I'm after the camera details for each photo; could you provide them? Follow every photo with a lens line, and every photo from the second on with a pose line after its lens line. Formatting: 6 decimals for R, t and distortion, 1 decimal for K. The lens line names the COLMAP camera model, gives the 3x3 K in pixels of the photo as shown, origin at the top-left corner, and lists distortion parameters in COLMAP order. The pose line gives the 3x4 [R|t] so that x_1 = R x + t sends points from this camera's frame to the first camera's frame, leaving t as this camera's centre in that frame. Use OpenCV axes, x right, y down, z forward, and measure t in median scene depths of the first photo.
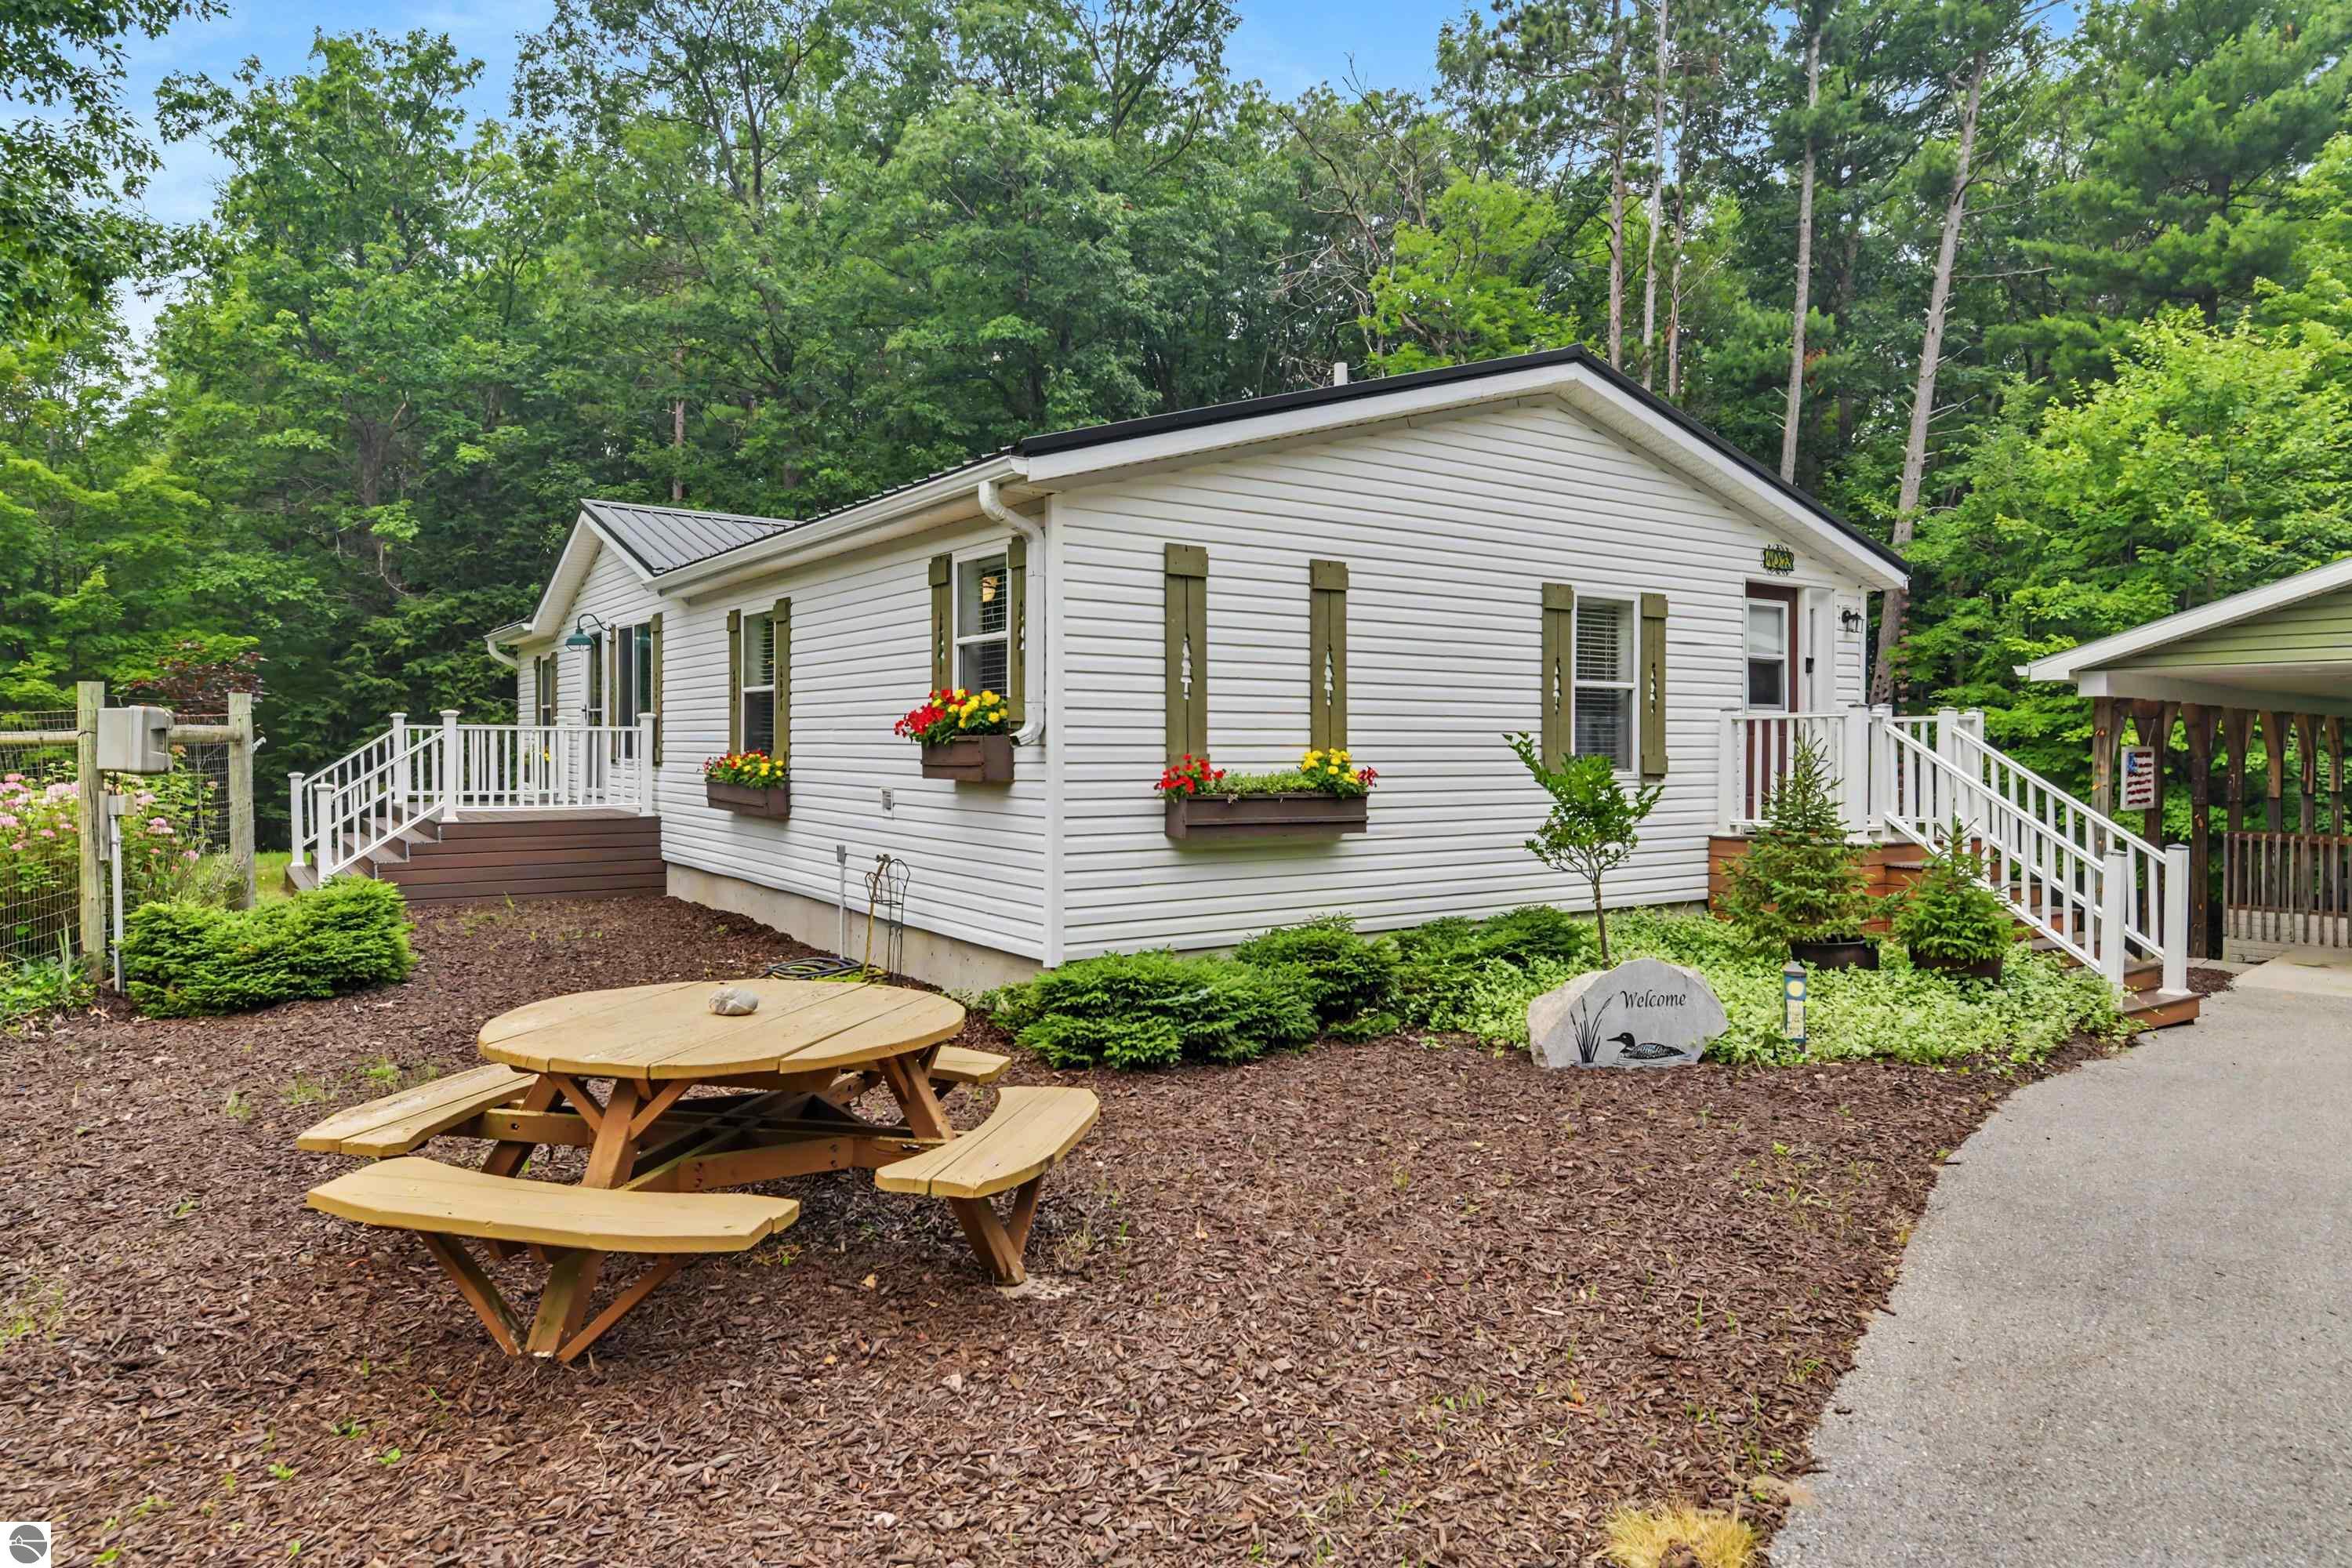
lens RADIAL K [[1412.3, 0, 1175.0], [0, 1412.3, 761.1], [0, 0, 1]] dist [0.008242, 0.000200]
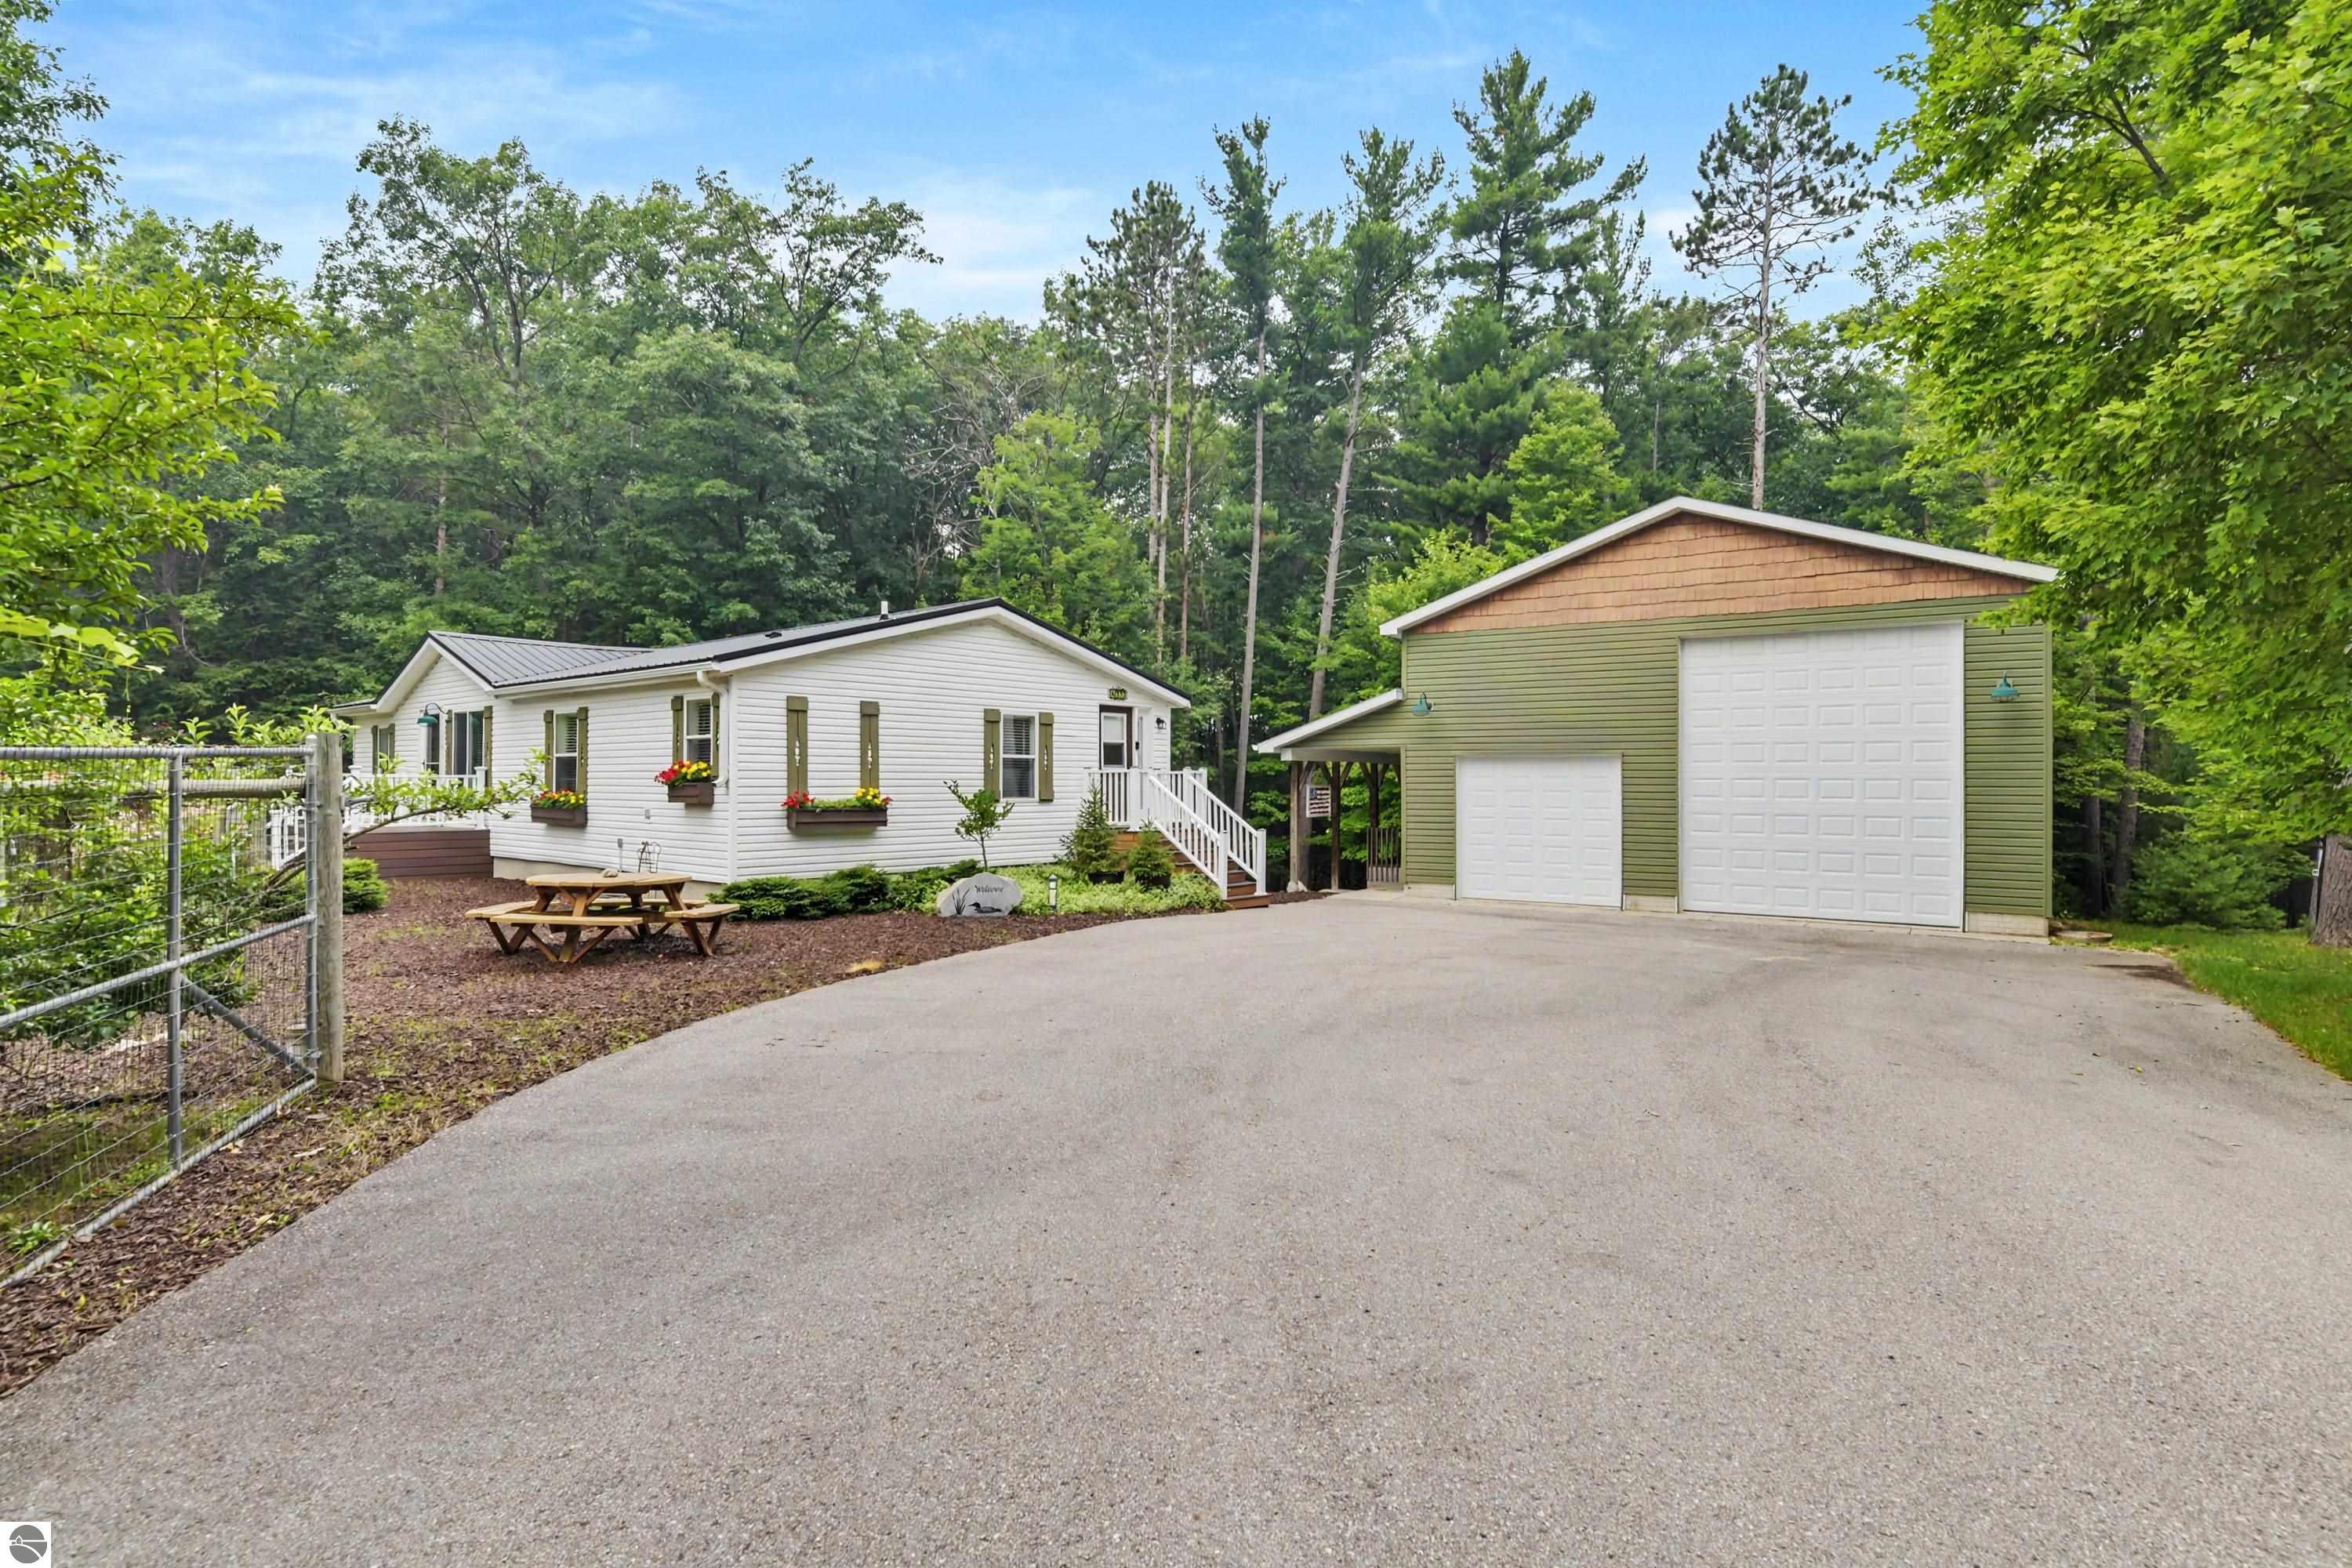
lens RADIAL K [[1165.9, 0, 1189.9], [0, 1165.9, 777.9], [0, 0, 1]] dist [-0.019982, -0.001766]
pose [[0.964804, -0.001042, 0.262969, 0.082702], [0.004868, 0.999892, -0.013897, 0.002186], [-0.262926, 0.014689, 0.964704, -0.620399]]
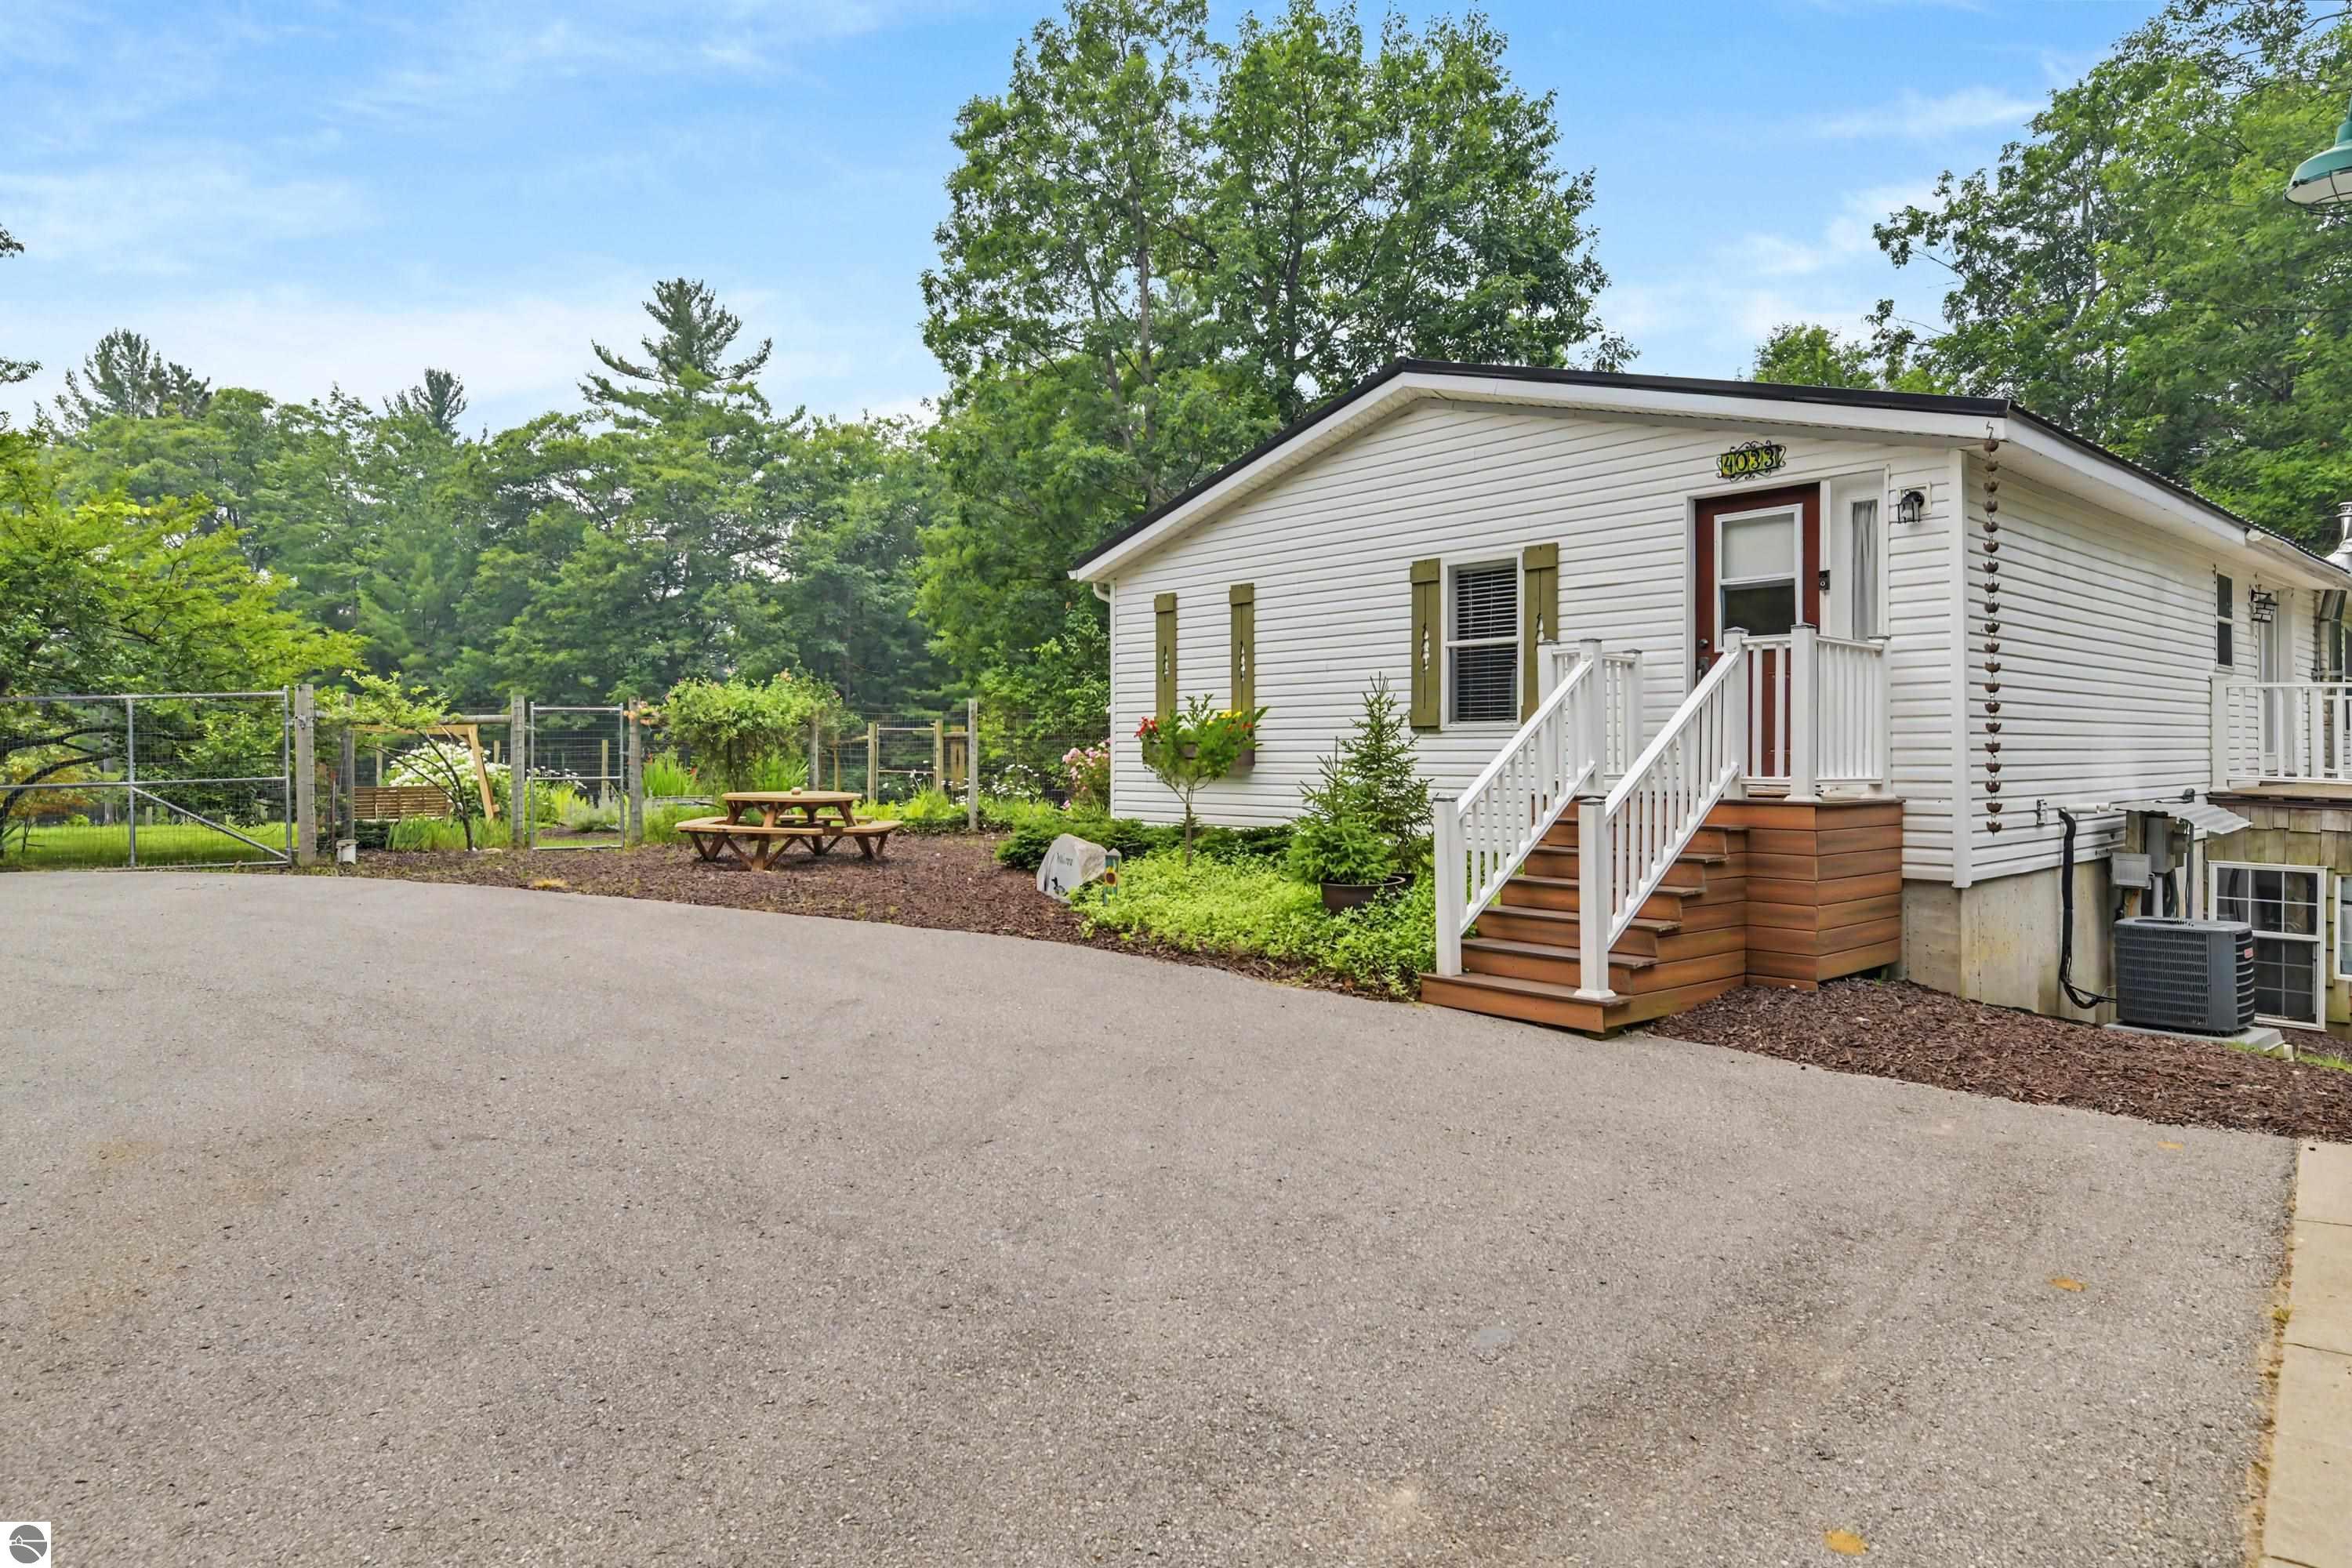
lens RADIAL K [[1381.8, 0, 1171.7], [0, 1381.8, 772.6], [0, 0, 1]] dist [0.000630, 0.000135]
pose [[0.113281, 0.013918, -0.993465, 1.148348], [-0.005406, 0.999896, 0.013391, 0.029125], [0.993548, 0.003853, 0.113345, 0.555285]]
